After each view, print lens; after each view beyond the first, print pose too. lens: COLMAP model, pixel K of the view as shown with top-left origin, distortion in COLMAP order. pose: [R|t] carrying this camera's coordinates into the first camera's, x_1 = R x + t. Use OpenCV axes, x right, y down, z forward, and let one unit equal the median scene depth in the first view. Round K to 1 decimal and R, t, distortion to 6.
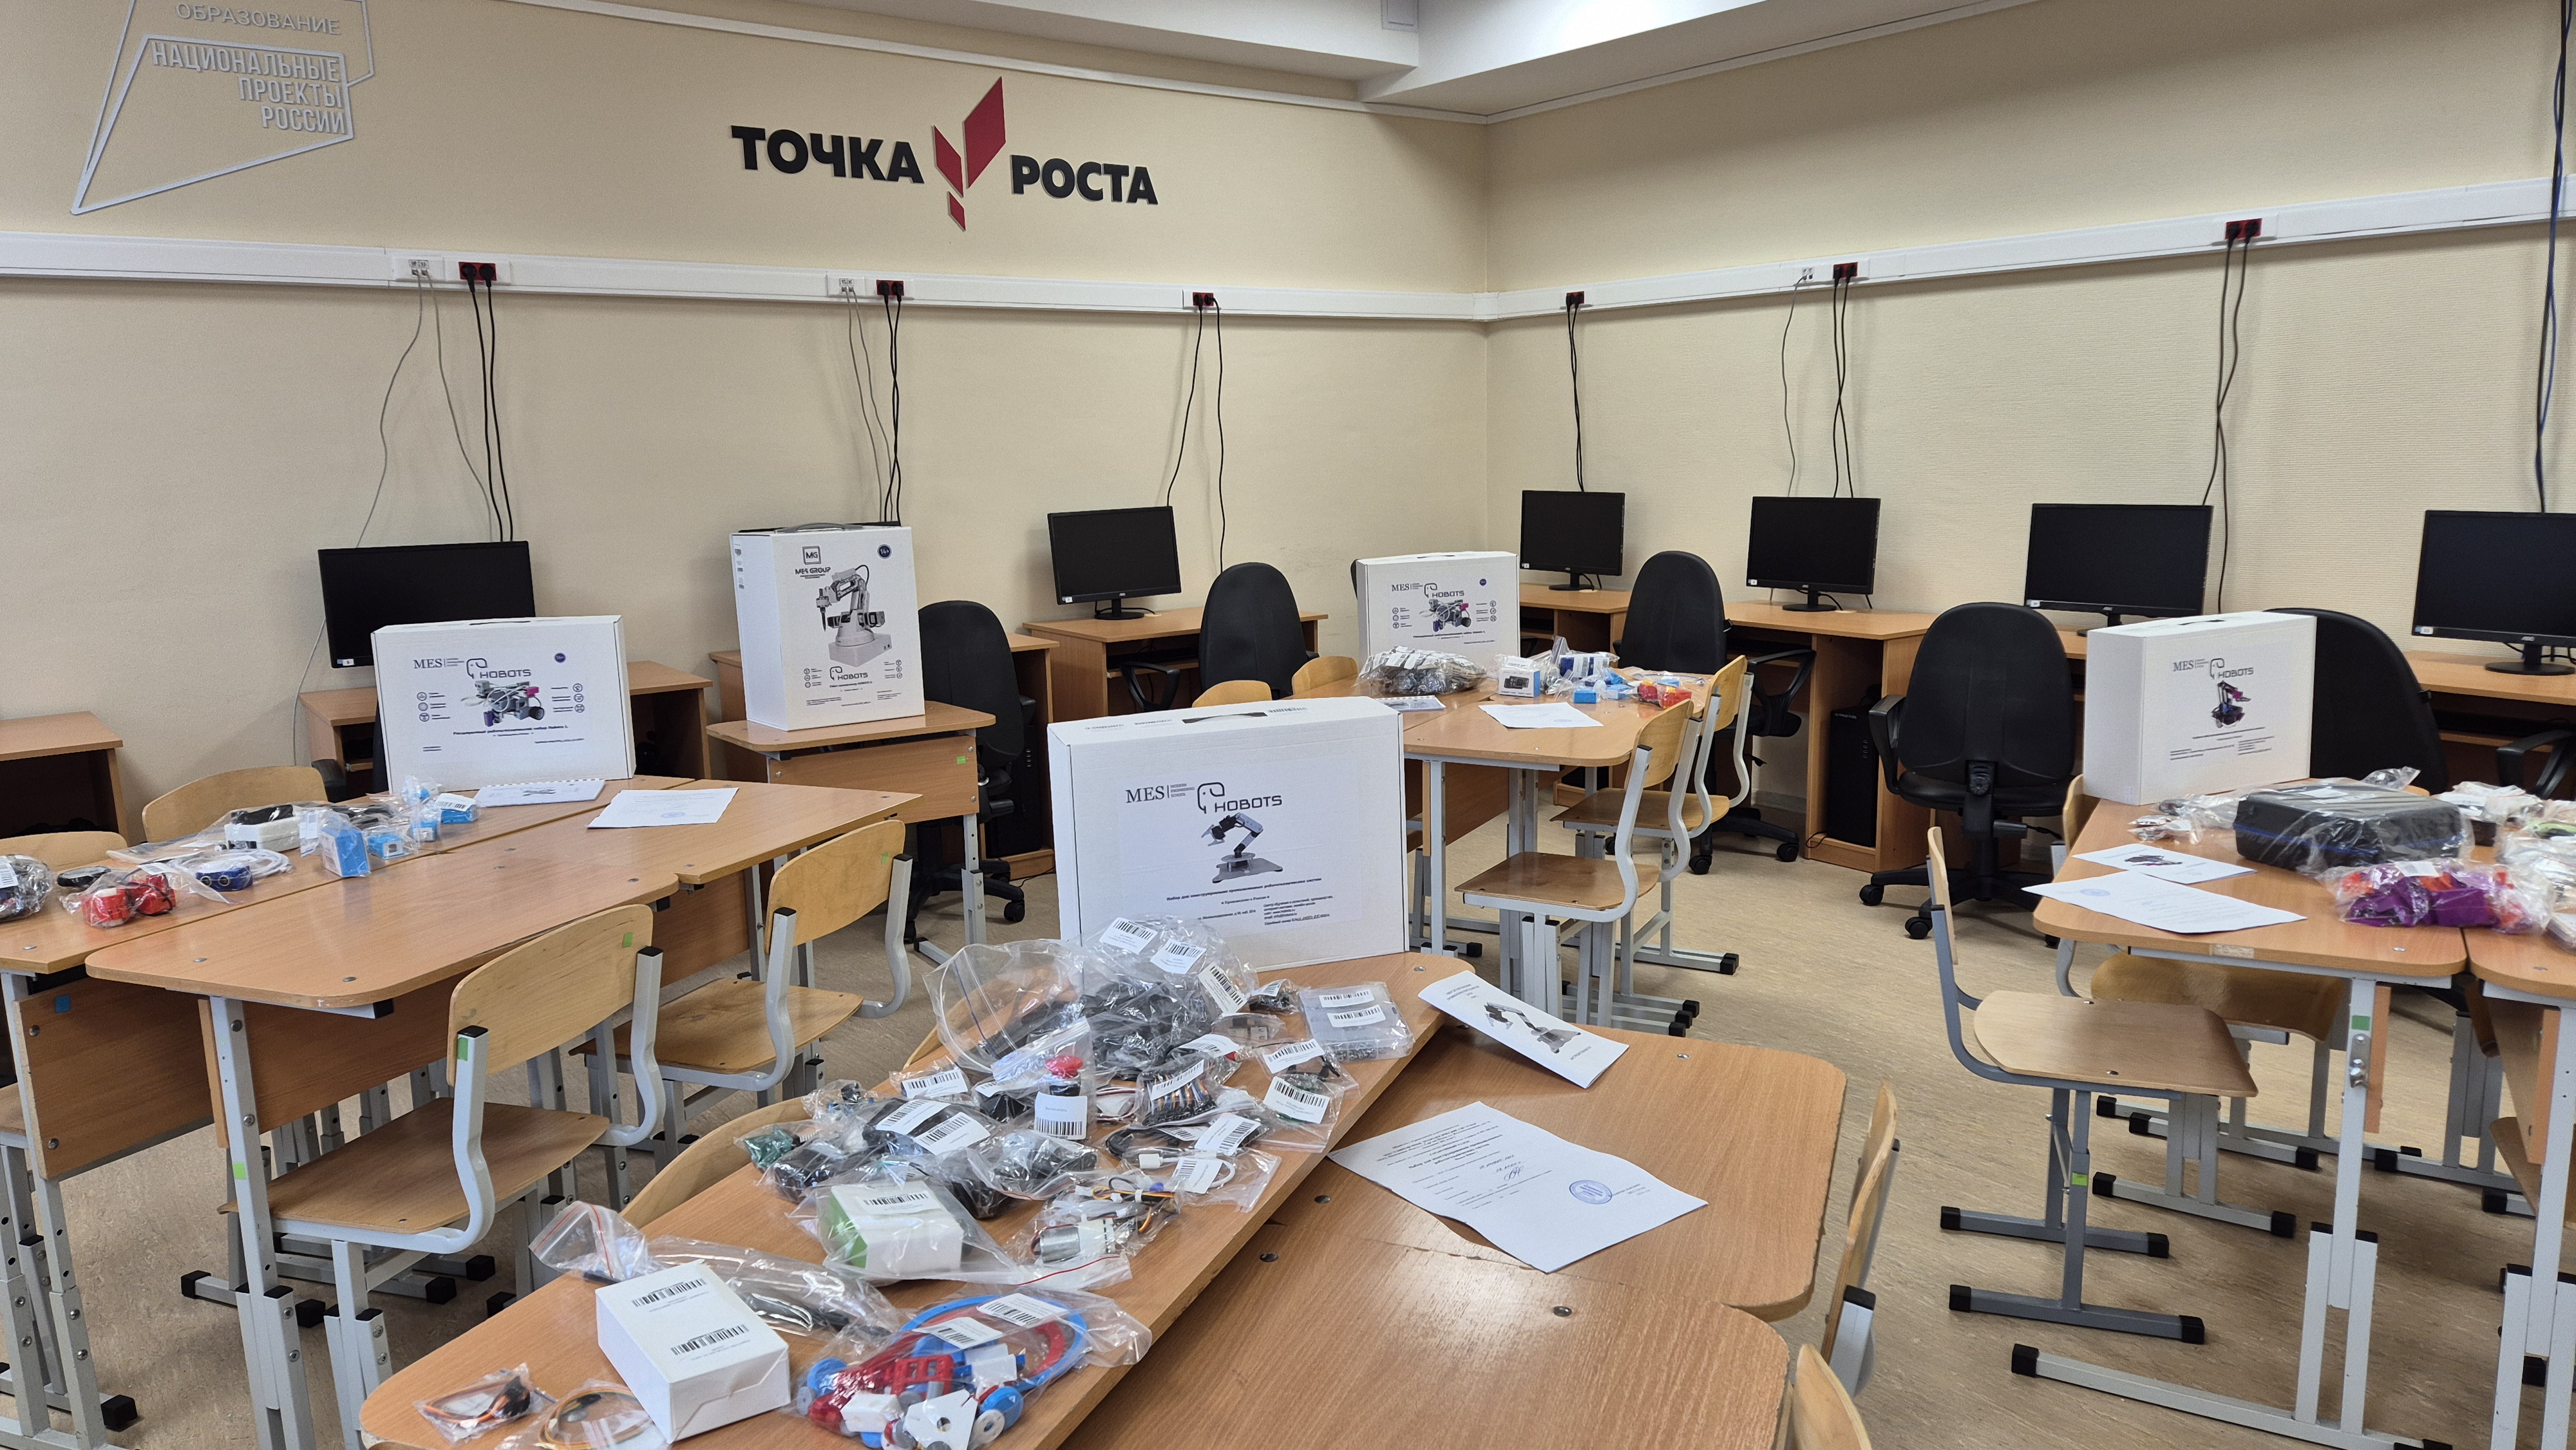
lens RADIAL K [[1713.5, 0, 1292.7], [0, 1713.5, 769.1], [0, 0, 1]] dist [0.083011, -0.082224]
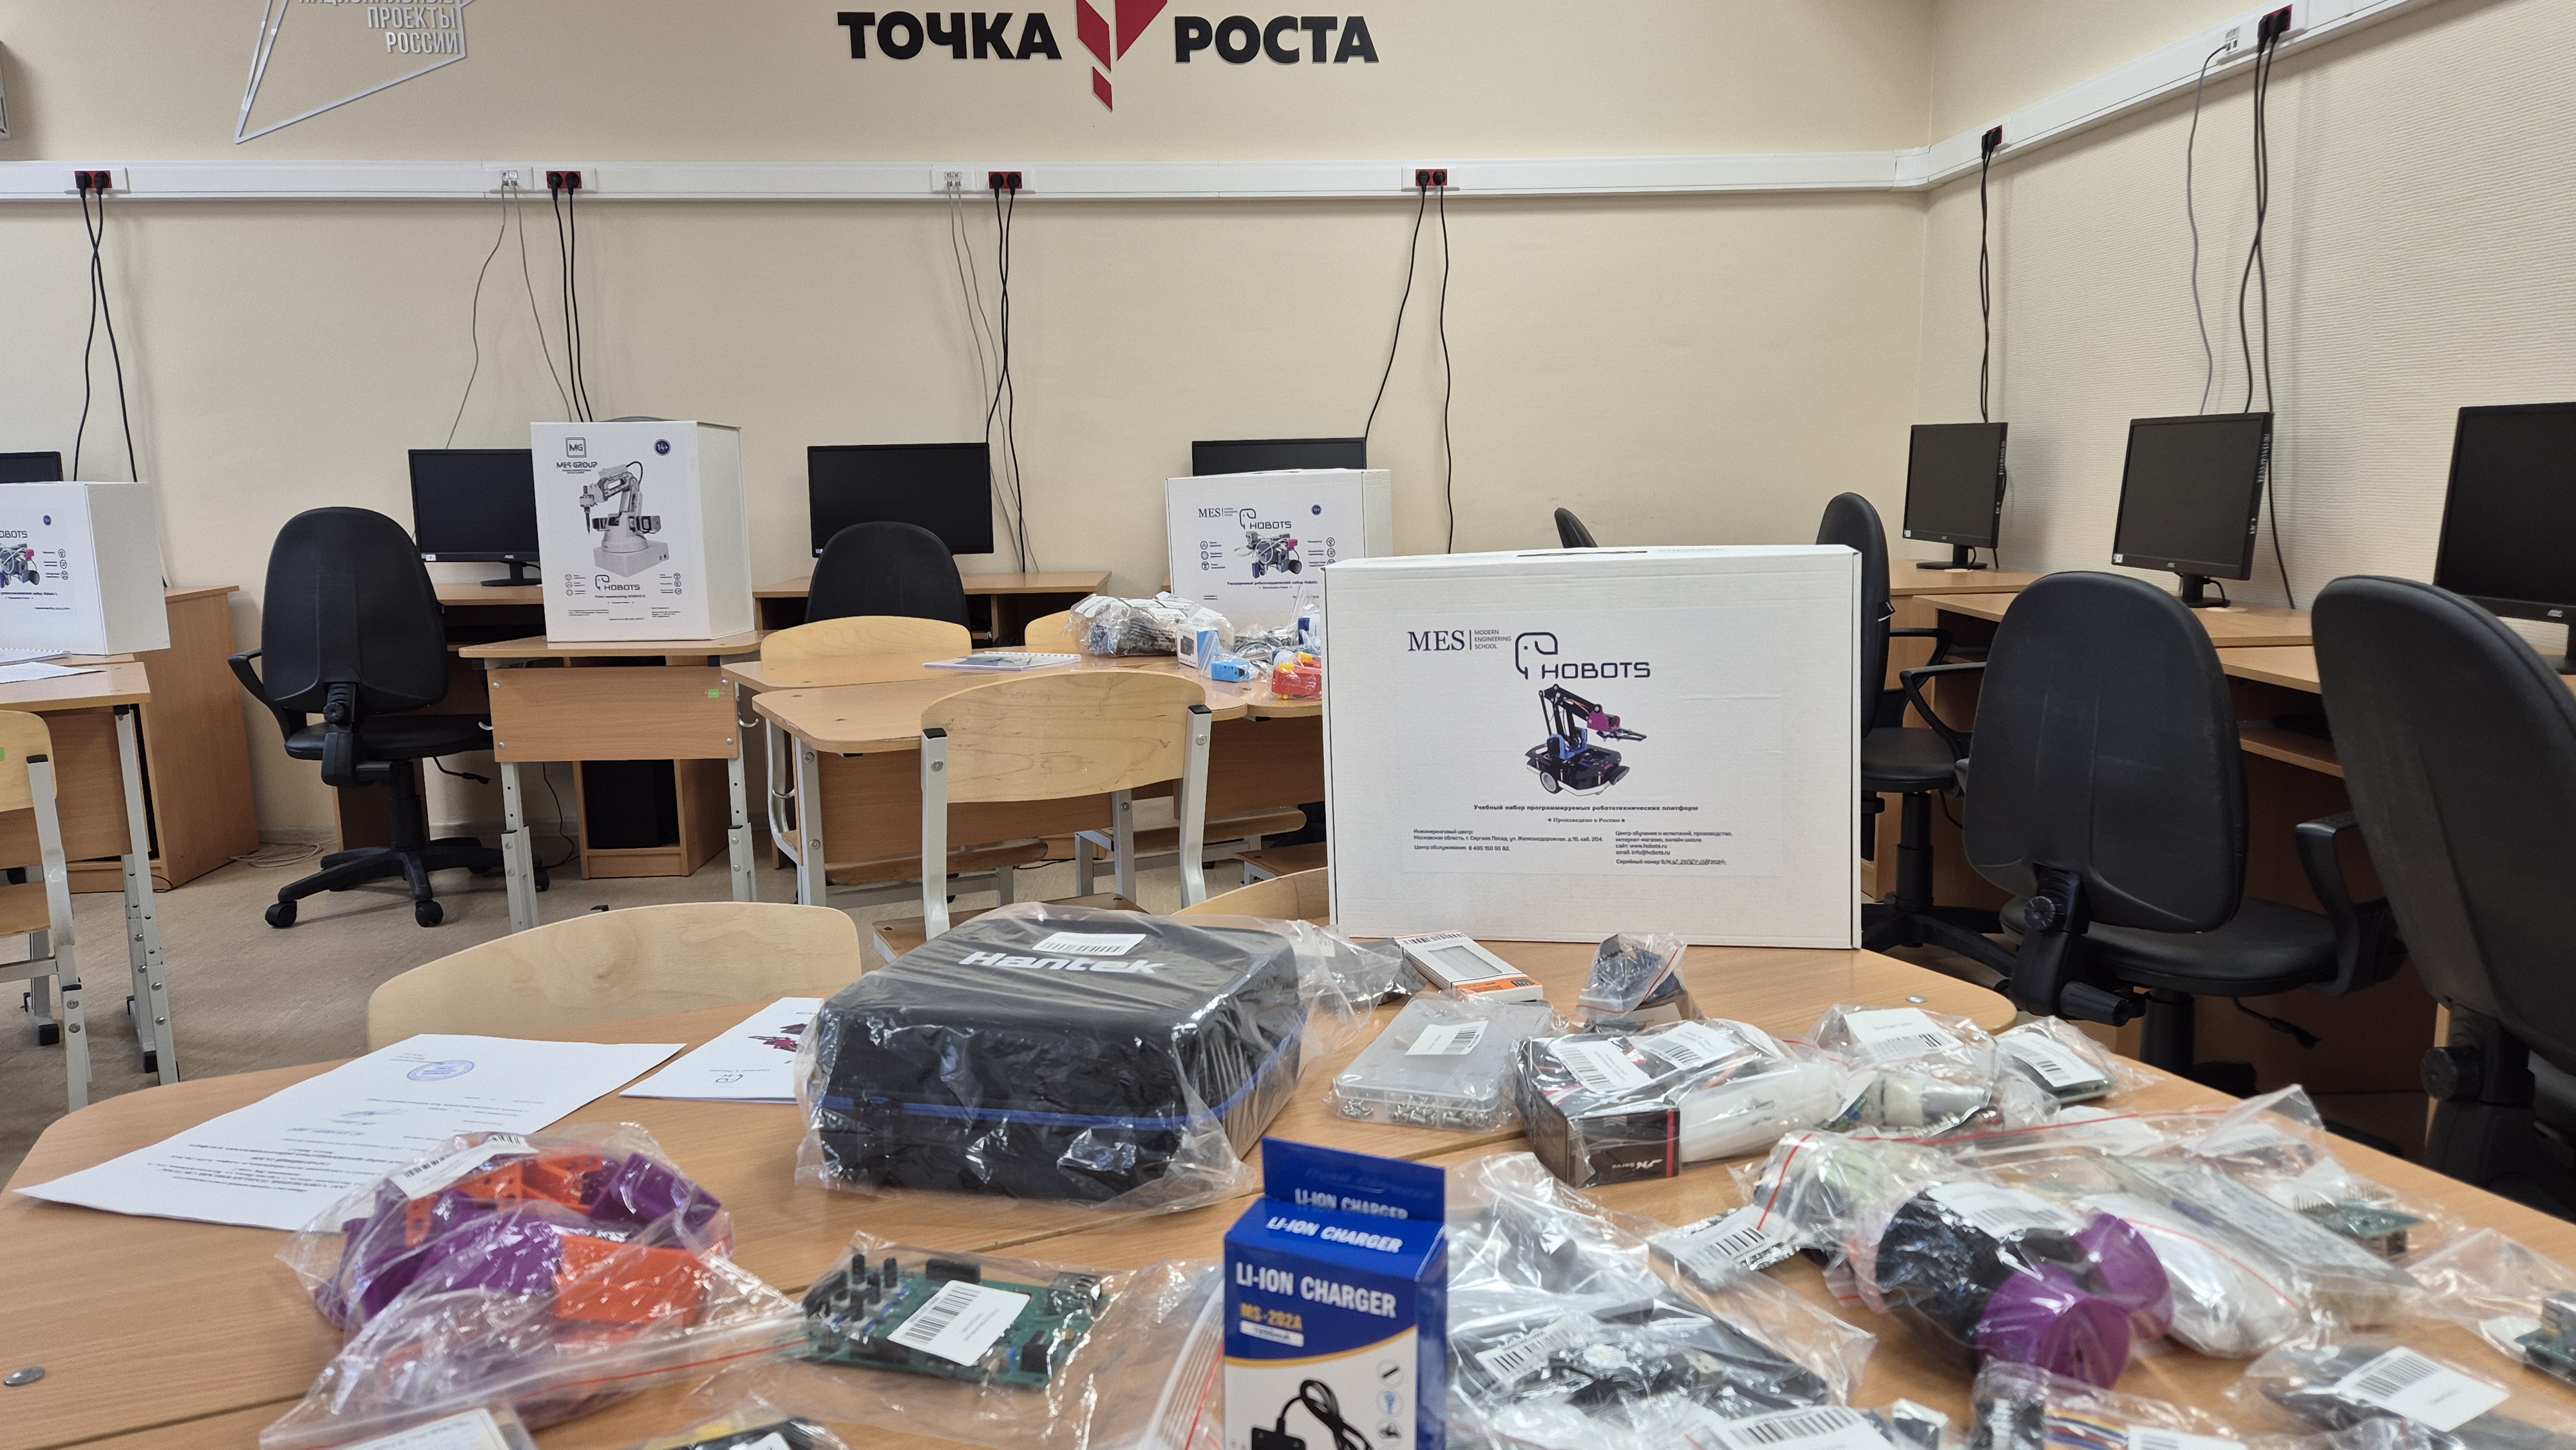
lens RADIAL K [[1713.5, 0, 1292.7], [0, 1713.5, 769.1], [0, 0, 1]] dist [0.083011, -0.082224]
pose [[0.824211, 0.109908, -0.555514, 0.422553], [-0.112342, 0.993222, 0.029827, -0.020764], [0.555027, 0.037823, 0.830972, 0.357932]]
